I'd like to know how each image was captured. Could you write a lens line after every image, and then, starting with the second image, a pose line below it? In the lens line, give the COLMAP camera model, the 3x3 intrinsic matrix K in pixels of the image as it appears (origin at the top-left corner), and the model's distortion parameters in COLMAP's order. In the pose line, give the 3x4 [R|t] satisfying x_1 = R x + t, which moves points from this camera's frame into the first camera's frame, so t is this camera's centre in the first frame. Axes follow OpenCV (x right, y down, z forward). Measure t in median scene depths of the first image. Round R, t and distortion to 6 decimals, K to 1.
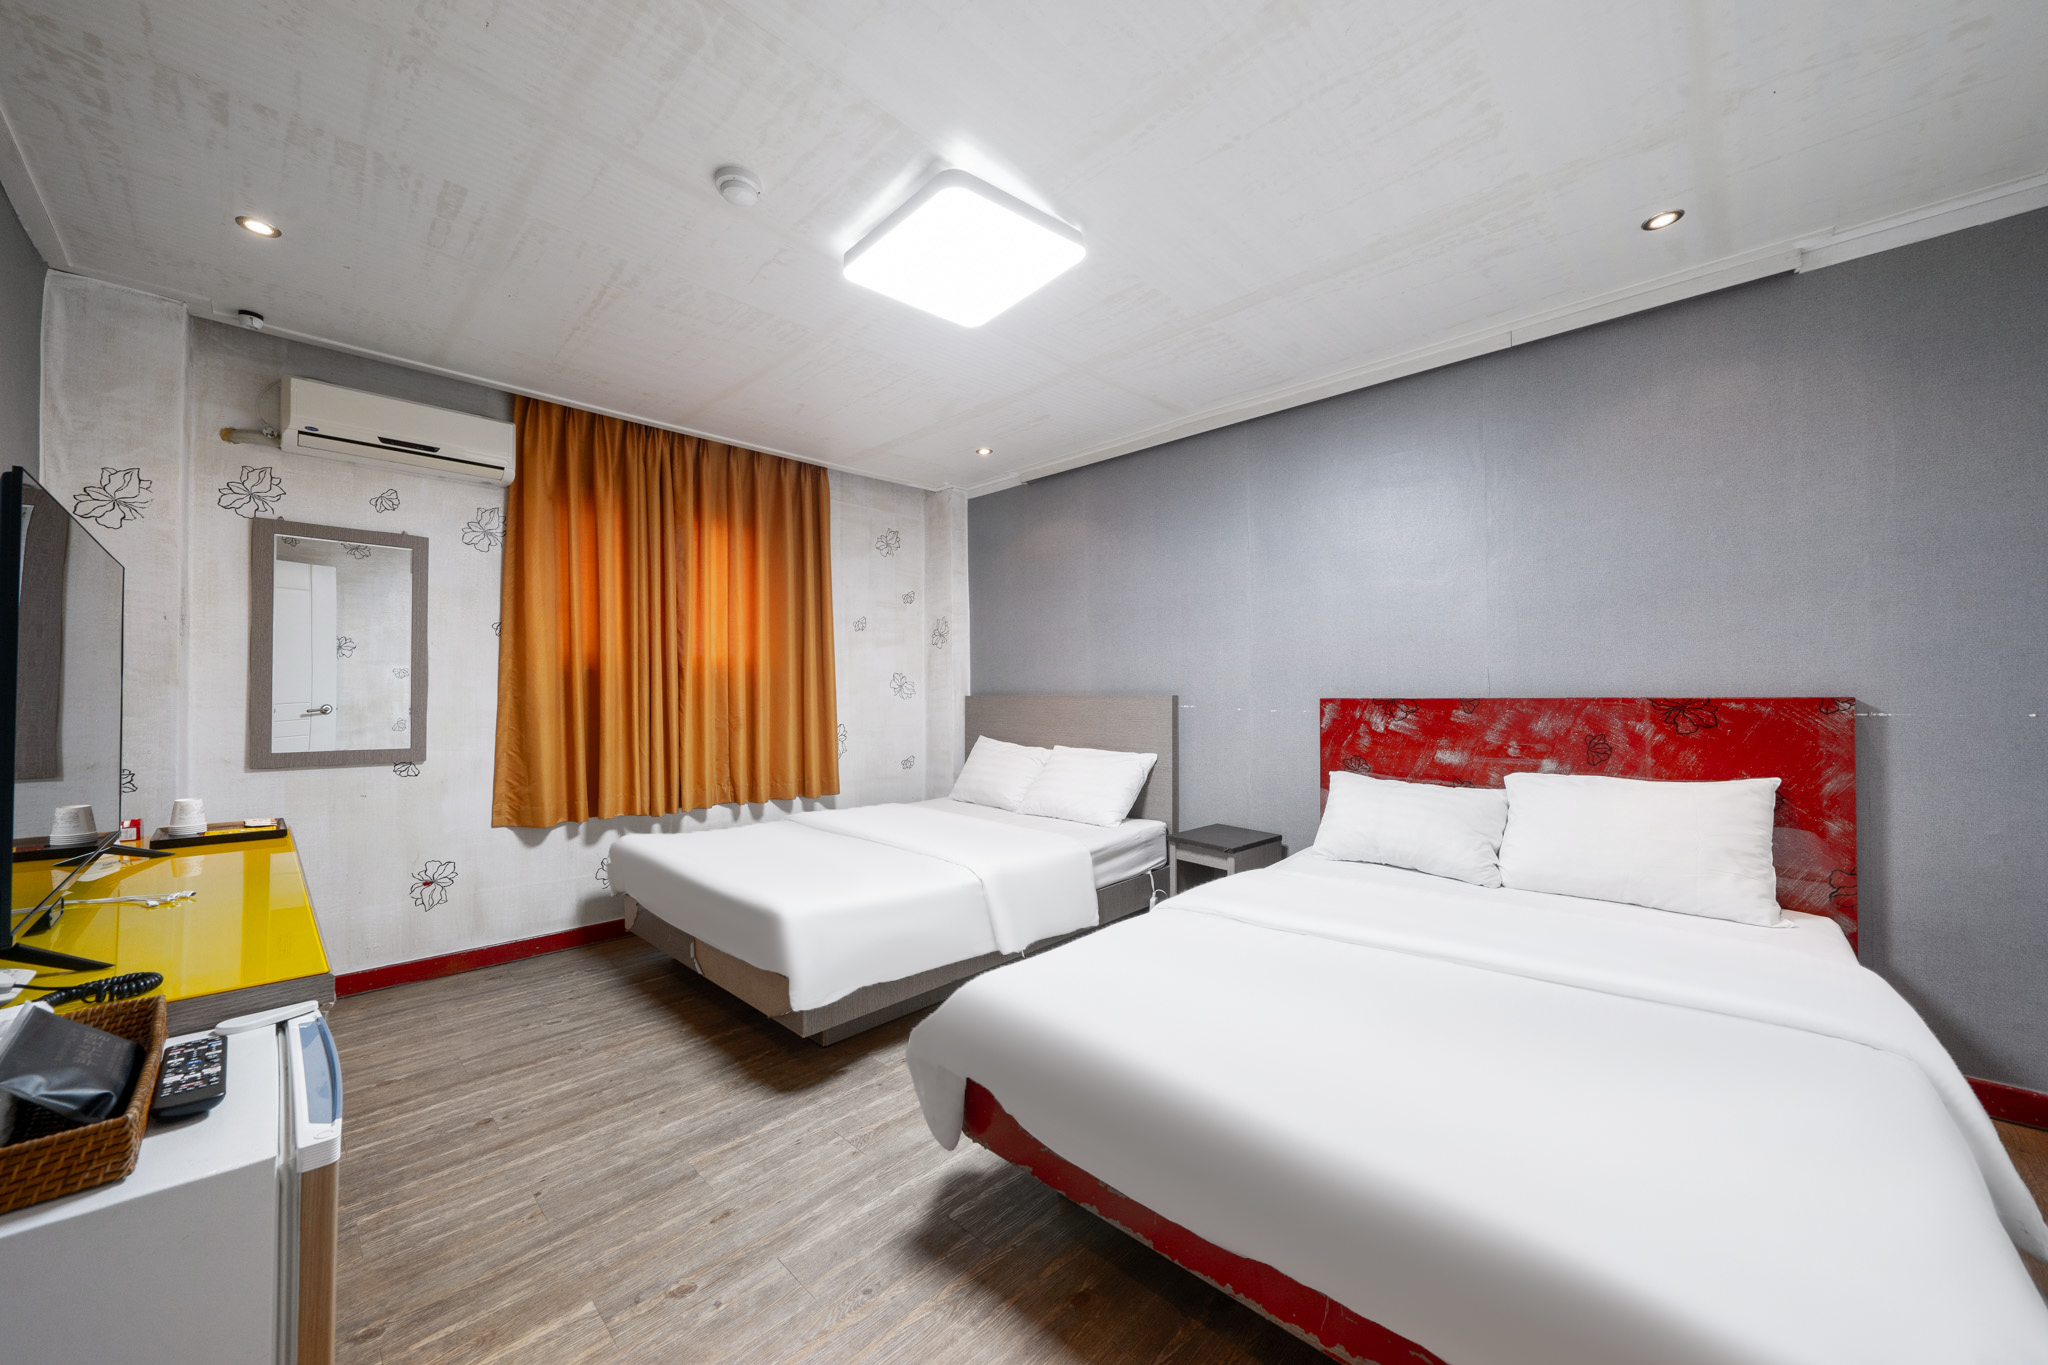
lens RADIAL K [[743.3, 0, 1025.7], [0, 743.3, 688.3], [0, 0, 1]] dist [-0.002643, -0.000363]
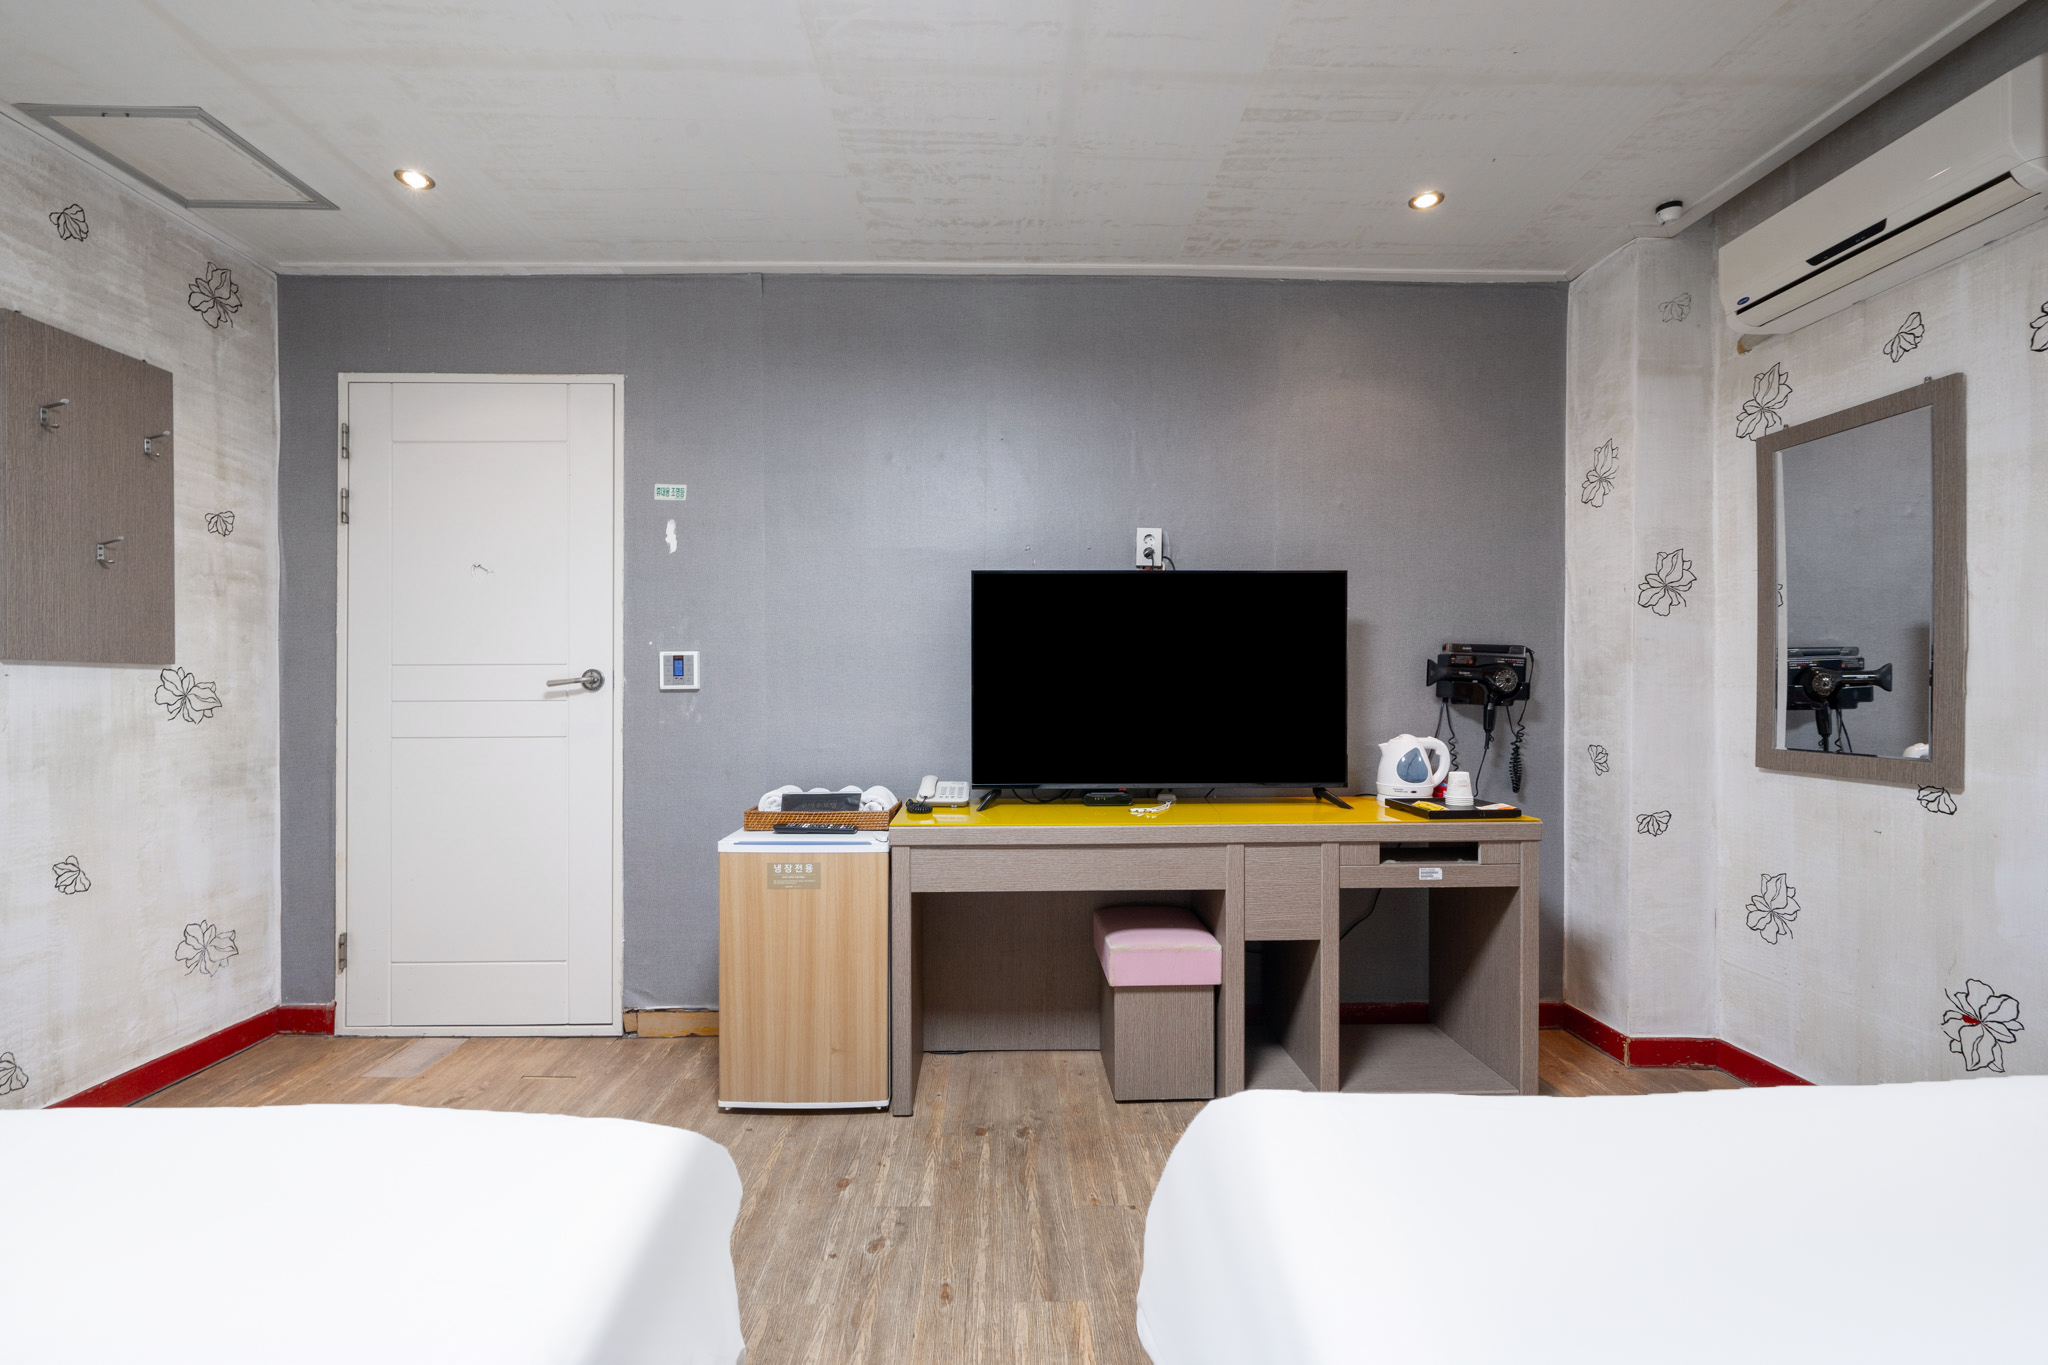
lens RADIAL K [[873.7, 0, 1007.7], [0, 873.7, 690.6], [0, 0, 1]] dist [0.000970, 0.000190]
pose [[-0.709373, 0.003412, -0.704825, 0.126887], [0.009803, 0.999939, -0.005025, 0.022974], [0.704766, -0.010474, -0.709363, 0.963931]]
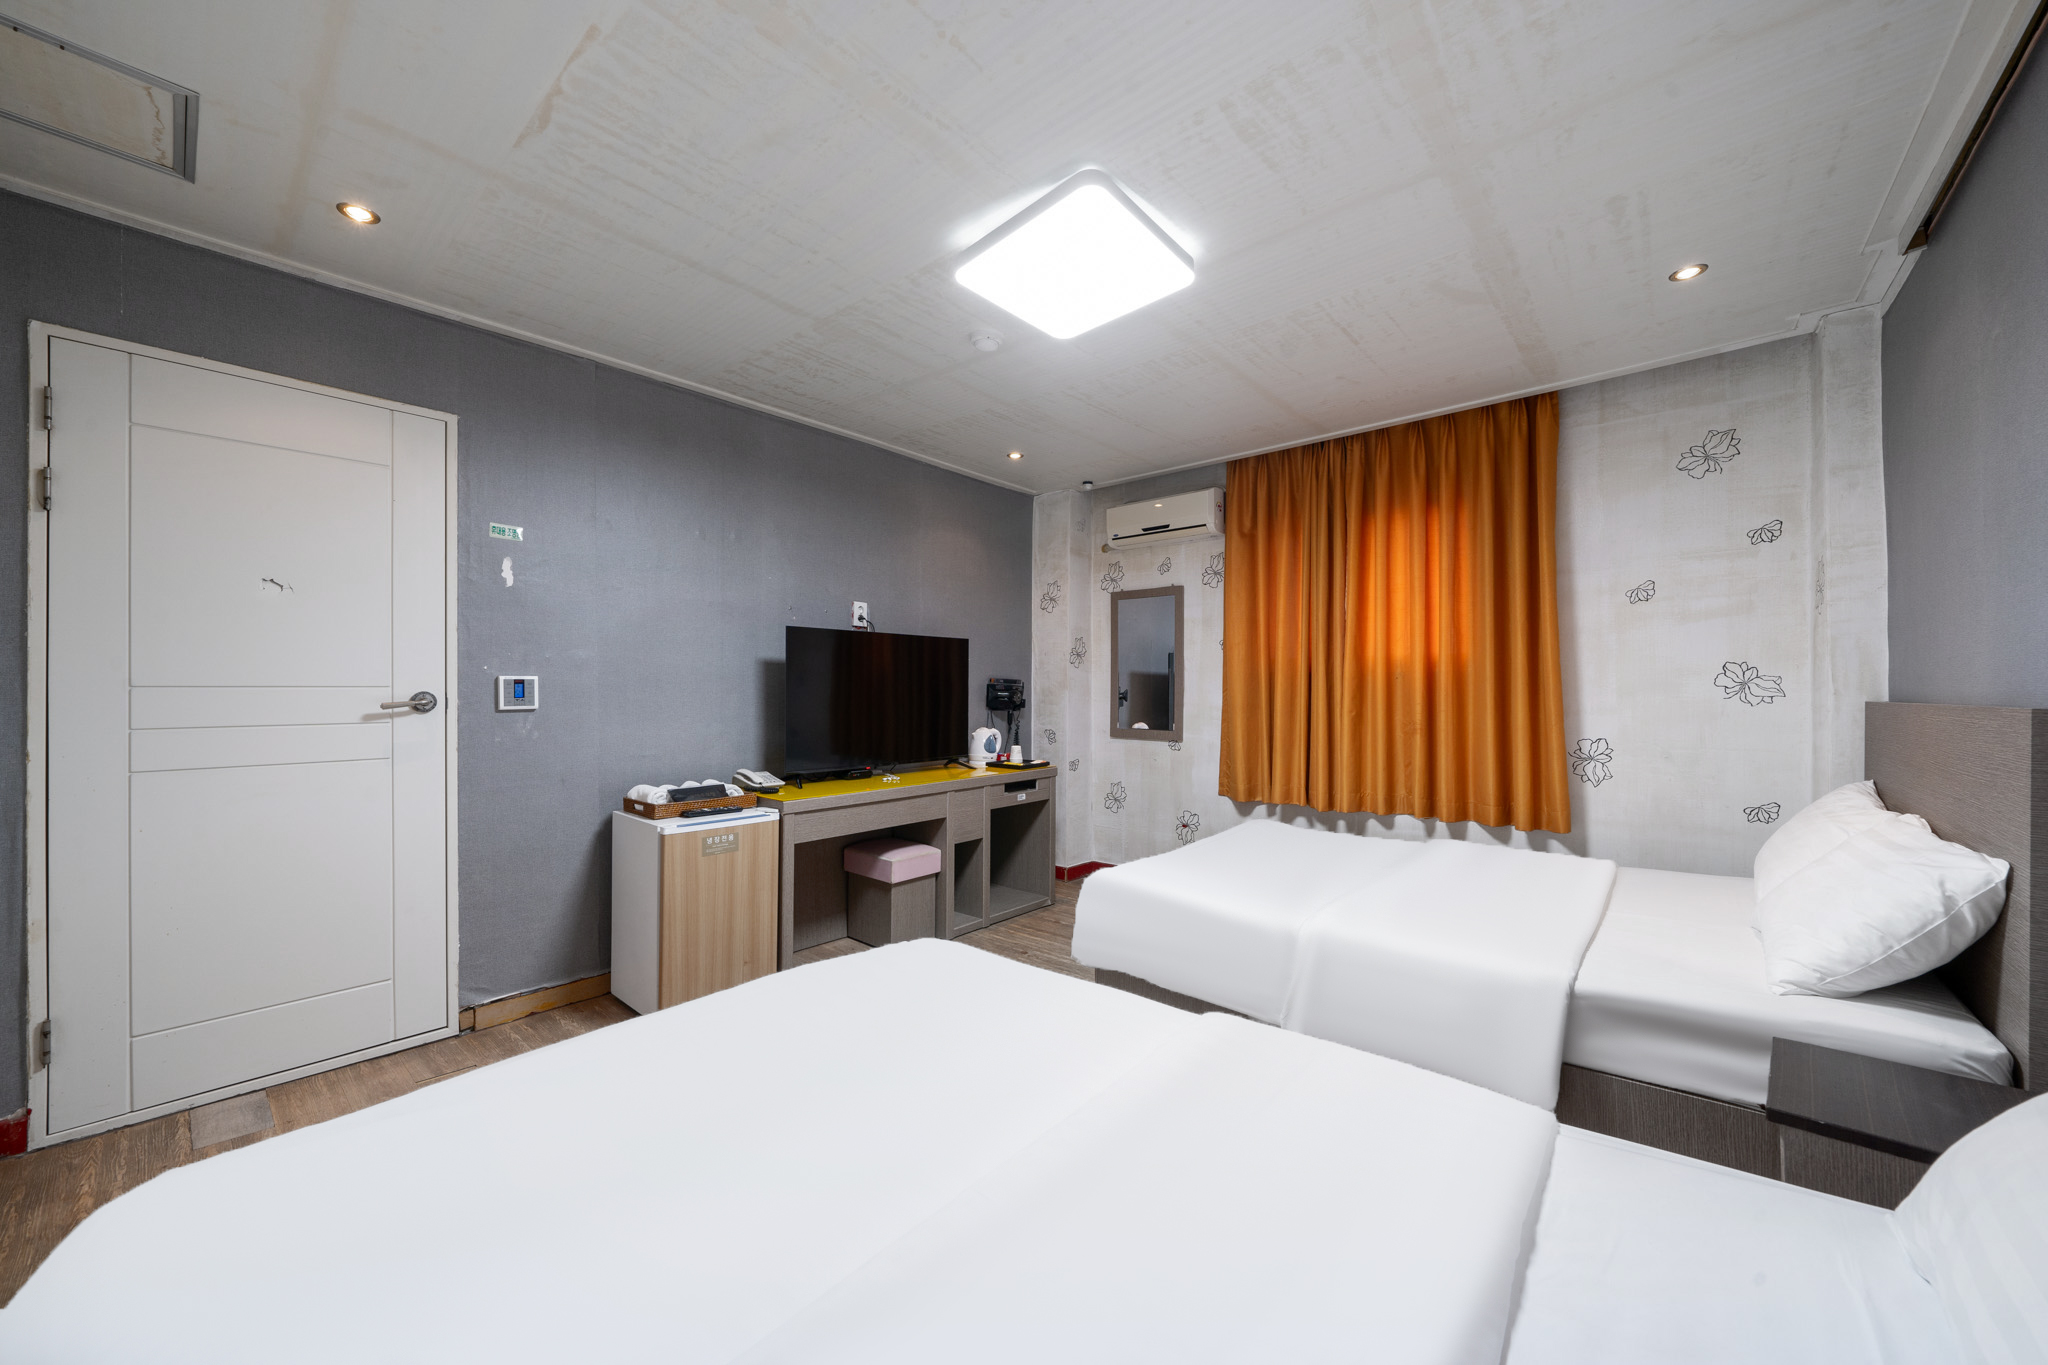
lens RADIAL K [[776.6, 0, 1023.1], [0, 776.6, 689.8], [0, 0, 1]] dist [0.000265, 0.000340]
pose [[0.056395, 0.001981, -0.998407, 0.681338], [0.008691, 0.999959, 0.002475, -0.007353], [0.998371, -0.008817, 0.056375, 0.606715]]
